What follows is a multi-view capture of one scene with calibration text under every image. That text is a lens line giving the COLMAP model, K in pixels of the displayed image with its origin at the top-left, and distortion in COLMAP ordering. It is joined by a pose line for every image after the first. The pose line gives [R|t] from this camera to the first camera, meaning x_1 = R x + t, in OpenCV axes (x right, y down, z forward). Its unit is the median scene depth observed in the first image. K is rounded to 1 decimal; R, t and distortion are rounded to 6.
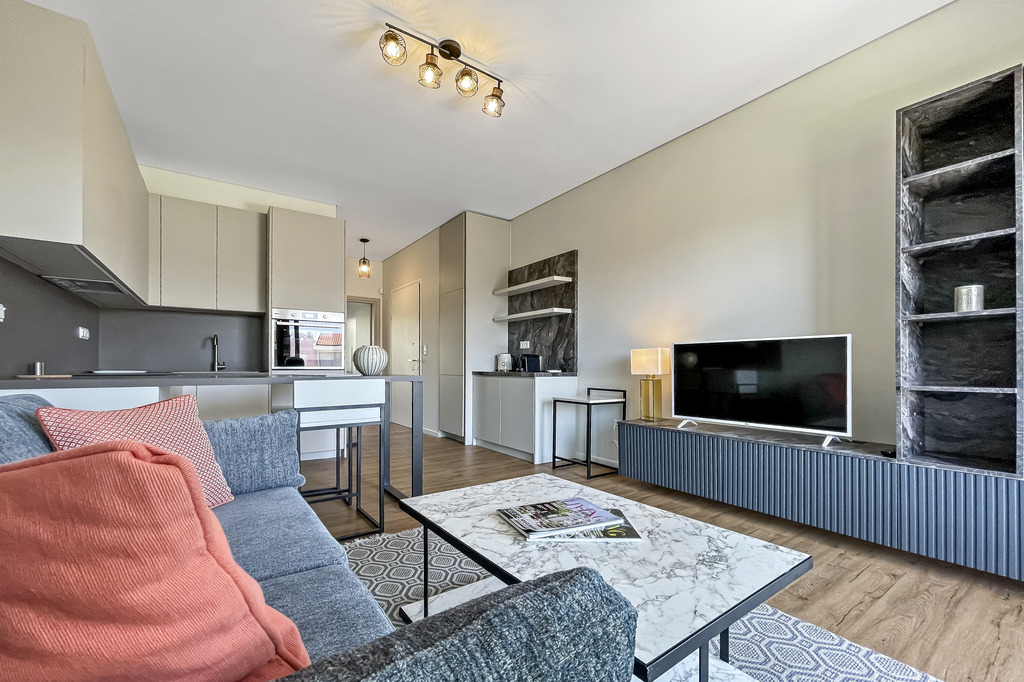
lens RADIAL K [[427.2, 0, 510.7], [0, 427.2, 367.8], [0, 0, 1]] dist [0.008971, -0.000172]
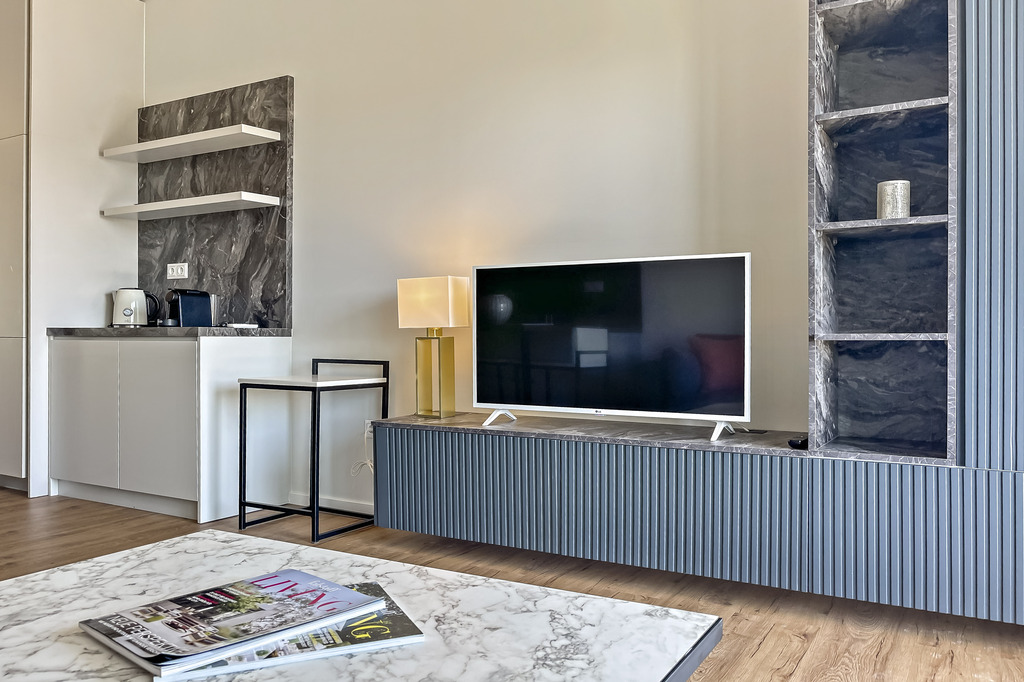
lens RADIAL K [[808.0, 0, 518.6], [0, 808.0, 341.4], [0, 0, 1]] dist [-0.066066, 0.141085]
pose [[0.910936, 0.000821, 0.412547, 0.024629], [-0.001206, 0.999999, 0.000673, 0.049424], [-0.412546, -0.001111, 0.910936, 0.101185]]
